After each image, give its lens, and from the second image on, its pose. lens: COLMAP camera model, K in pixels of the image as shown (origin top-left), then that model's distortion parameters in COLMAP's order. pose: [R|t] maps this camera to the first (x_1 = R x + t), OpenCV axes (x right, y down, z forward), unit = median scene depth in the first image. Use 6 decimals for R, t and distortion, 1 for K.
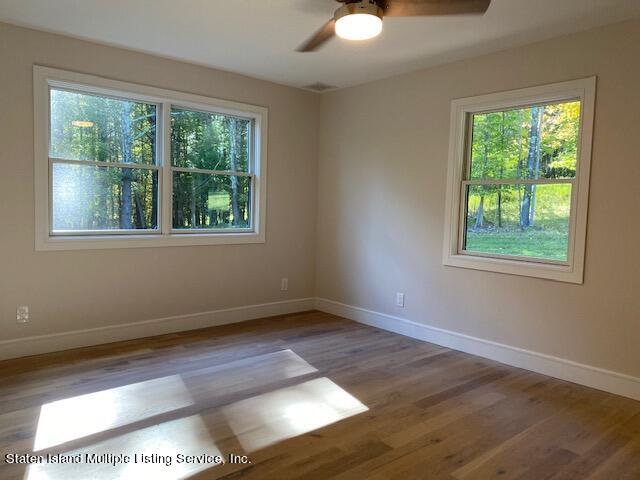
lens RADIAL K [[488.3, 0, 341.5], [0, 488.3, 237.2], [0, 0, 1]] dist [0.054413, -0.032600]
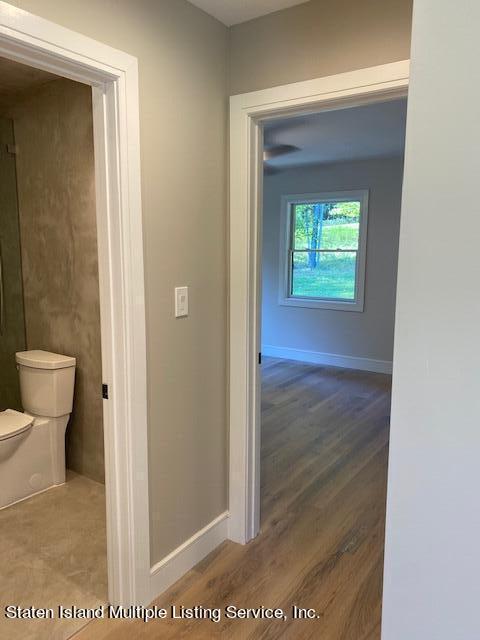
lens RADIAL K [[488.3, 0, 238.9], [0, 488.3, 319.7], [0, 0, 1]] dist [0.054413, -0.032600]
pose [[0.973533, -0.058571, 0.220913, -0.313431], [0.037388, 0.994397, 0.098882, -0.064832], [-0.225466, -0.088005, 0.970268, -0.560031]]
